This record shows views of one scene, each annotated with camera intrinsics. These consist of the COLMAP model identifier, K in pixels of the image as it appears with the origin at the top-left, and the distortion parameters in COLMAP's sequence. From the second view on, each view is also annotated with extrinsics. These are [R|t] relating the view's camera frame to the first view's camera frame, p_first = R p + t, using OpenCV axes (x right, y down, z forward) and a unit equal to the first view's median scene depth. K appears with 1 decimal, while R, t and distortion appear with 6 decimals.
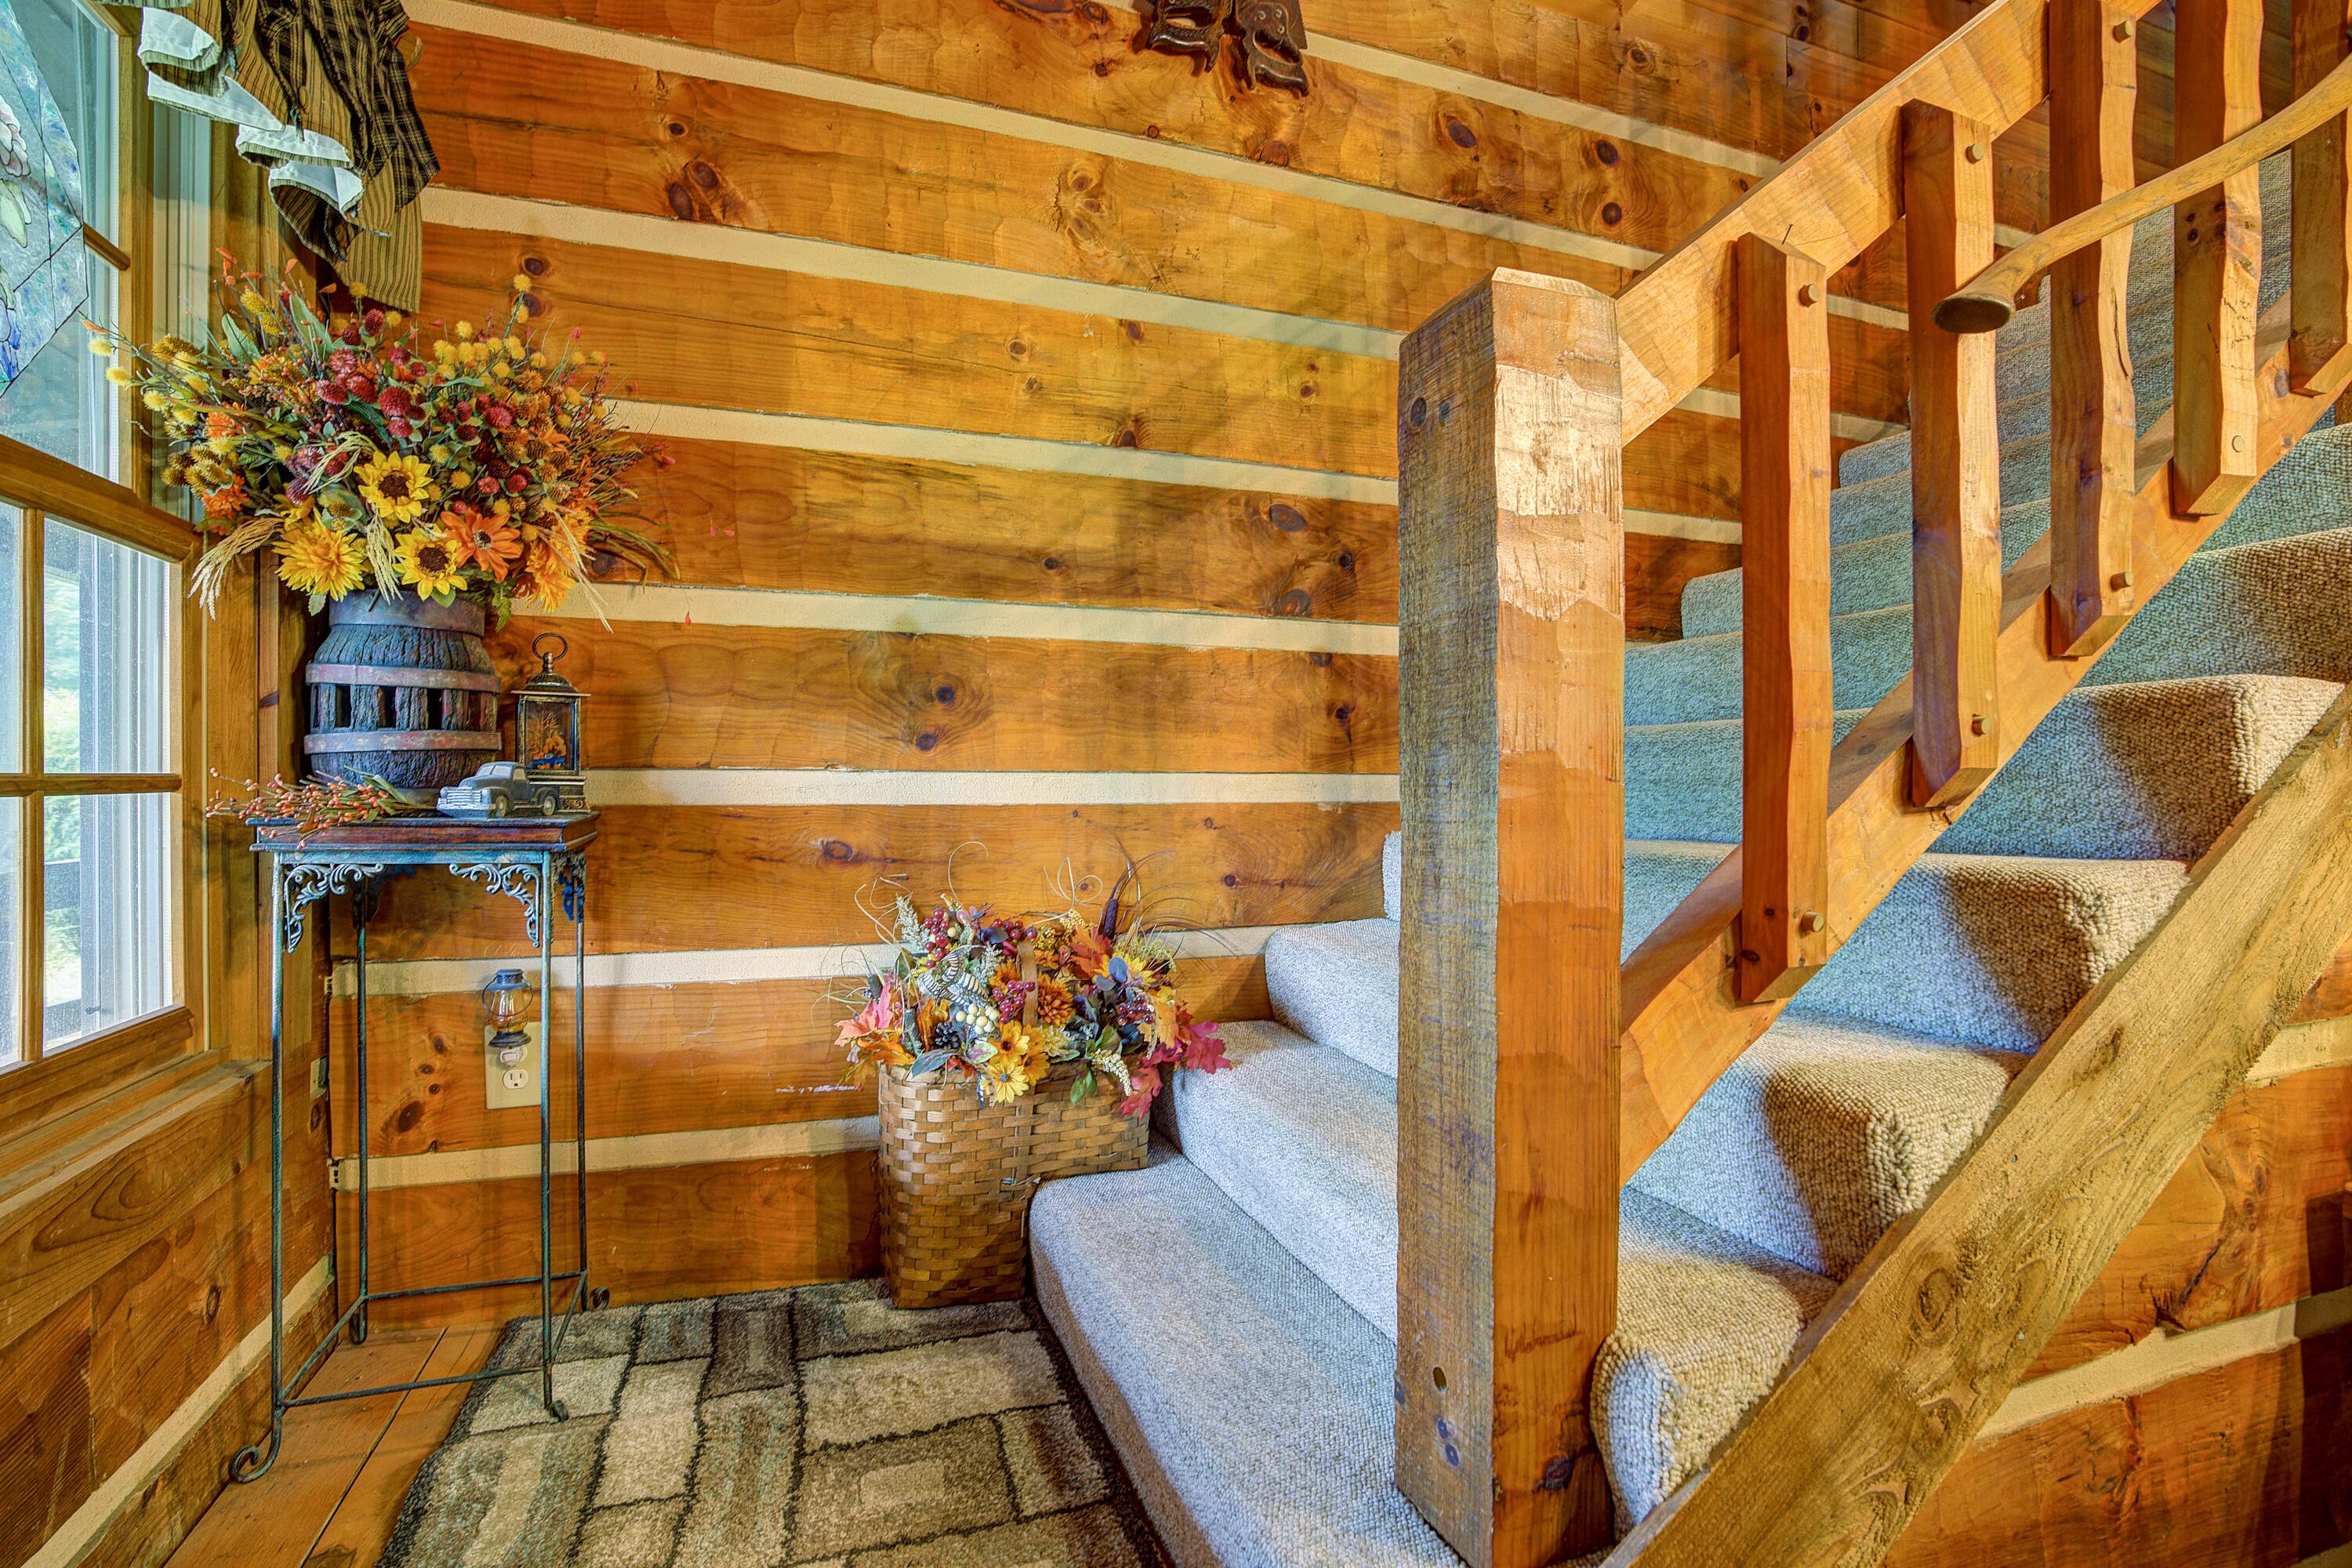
lens RADIAL K [[1117.6, 0, 1181.6], [0, 1117.6, 796.2], [0, 0, 1]] dist [-0.072648, 0.029419]
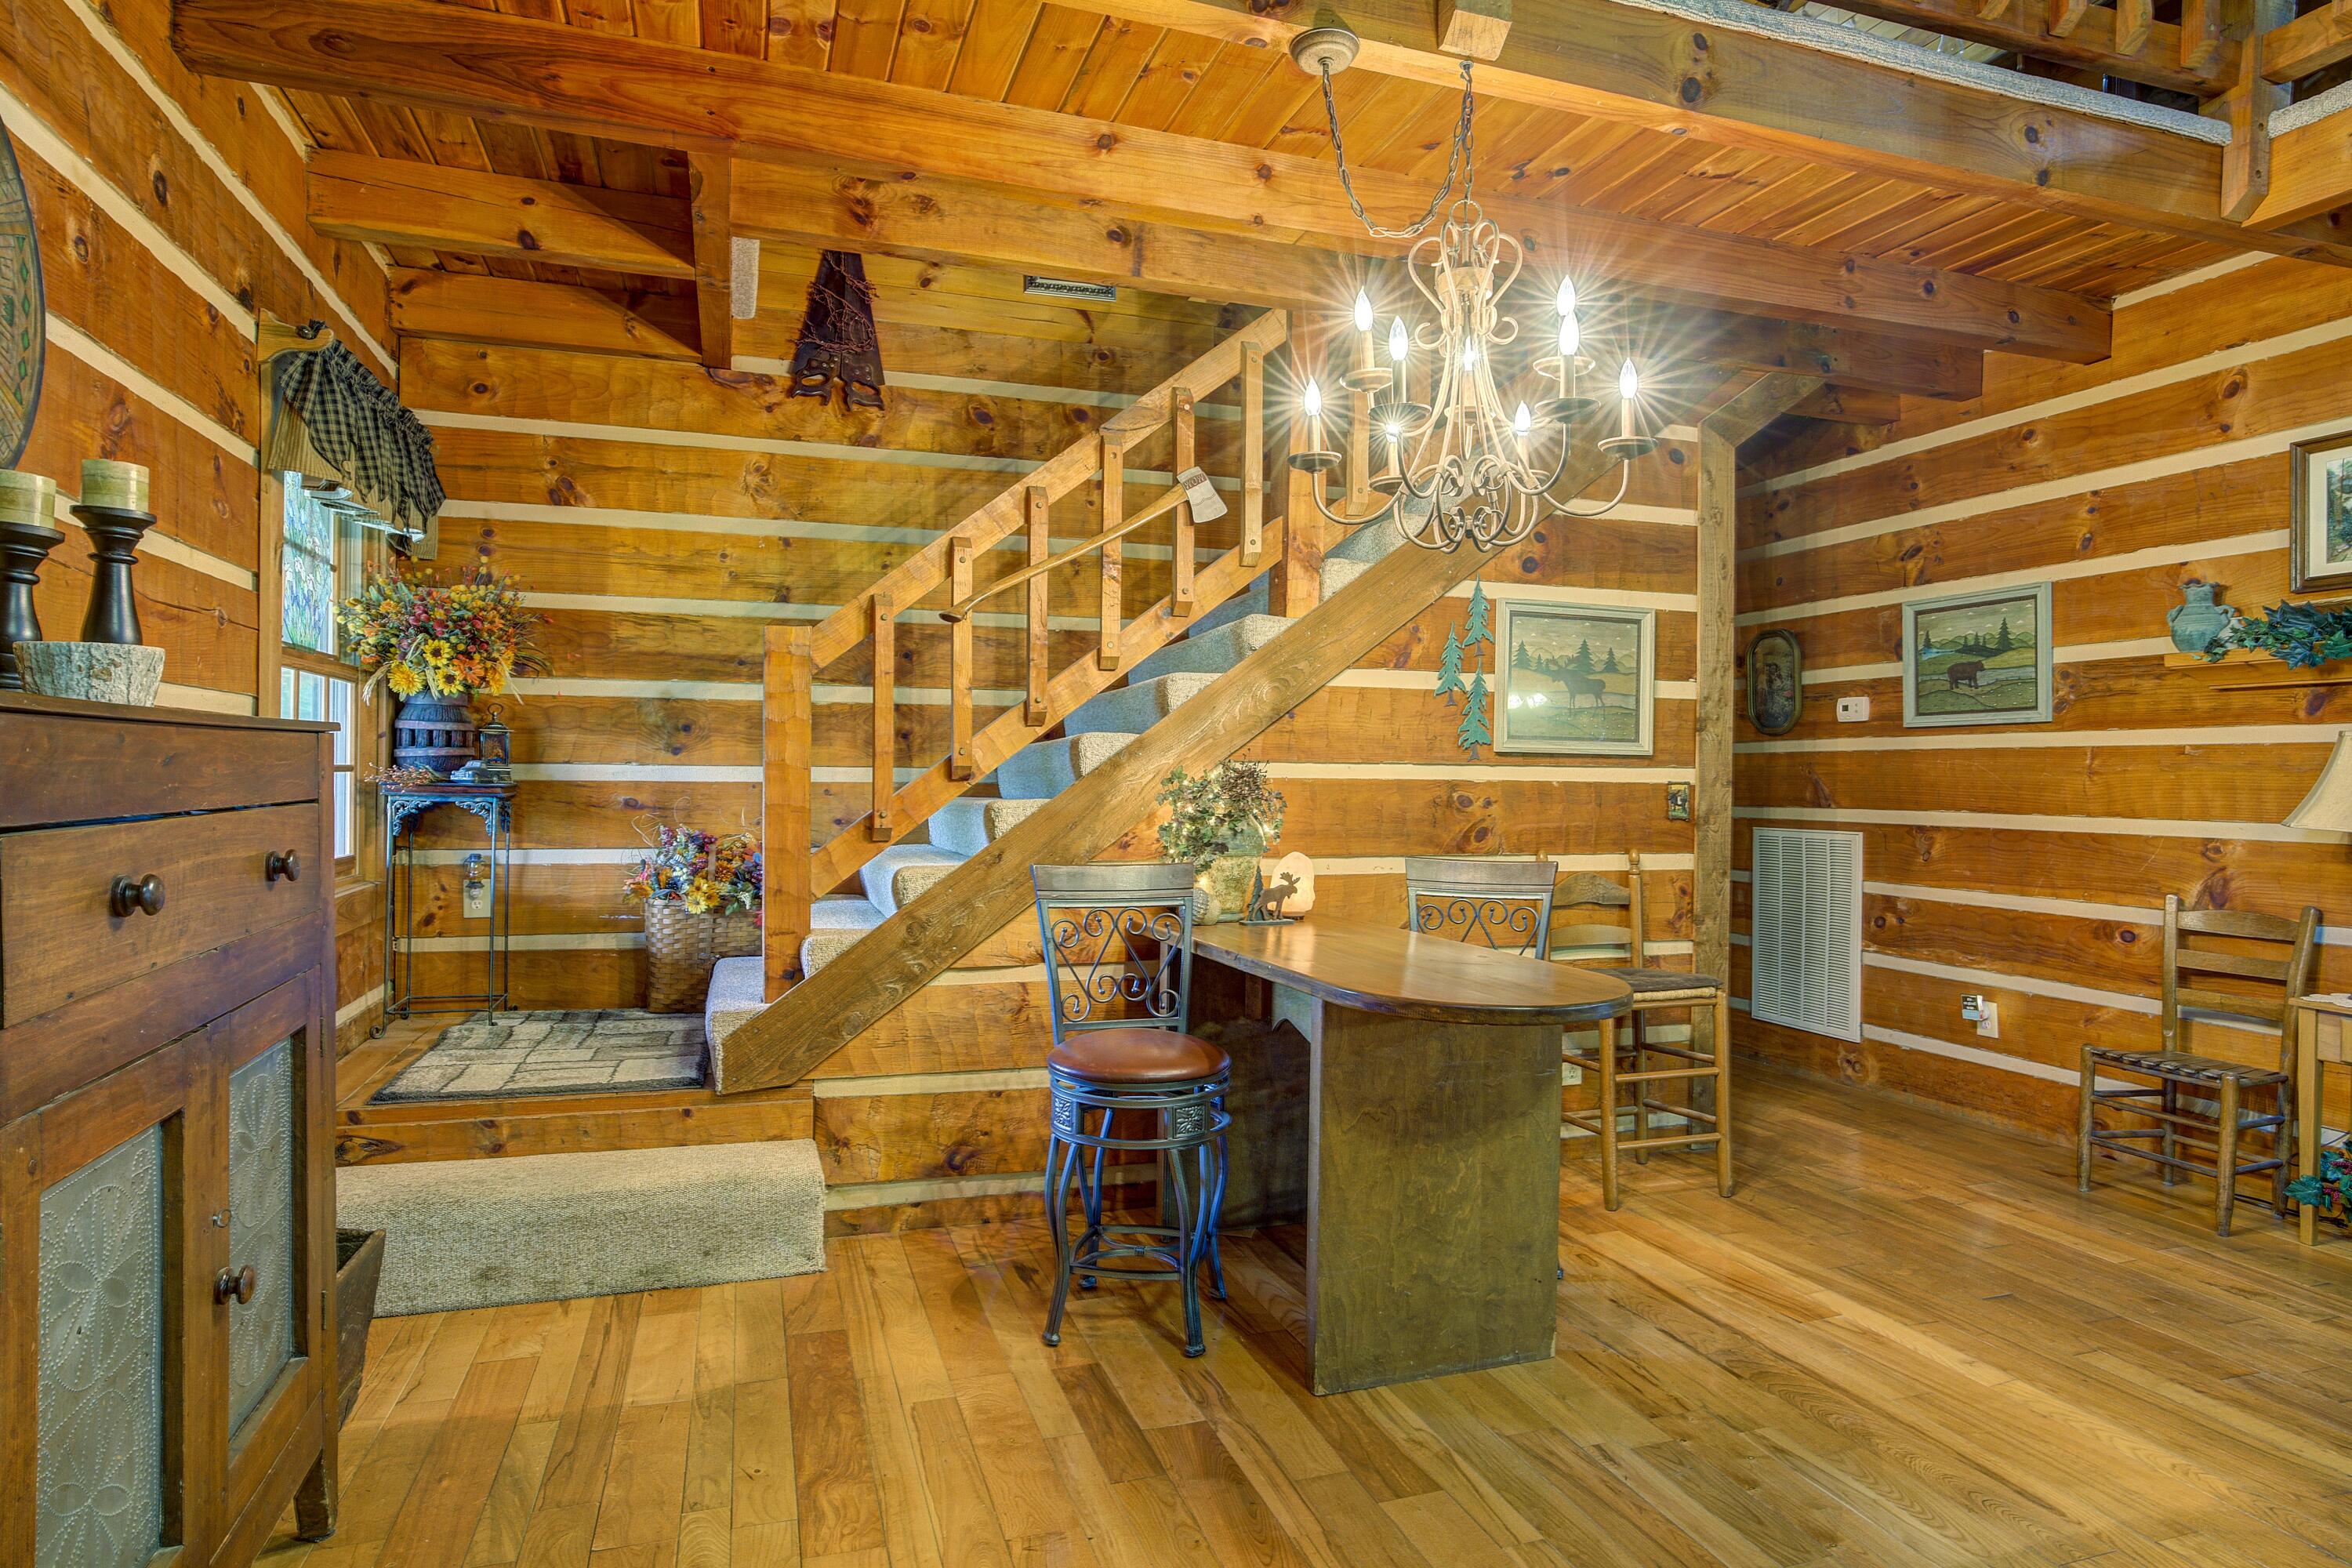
lens RADIAL K [[1293.2, 0, 1171.7], [0, 1293.2, 782.2], [0, 0, 1]] dist [-0.045731, 0.027740]
pose [[0.999775, 0.004620, -0.020689, 0.806401], [-0.004784, 0.999957, -0.007894, 0.025652], [0.020651, 0.007991, 0.999755, -1.488812]]
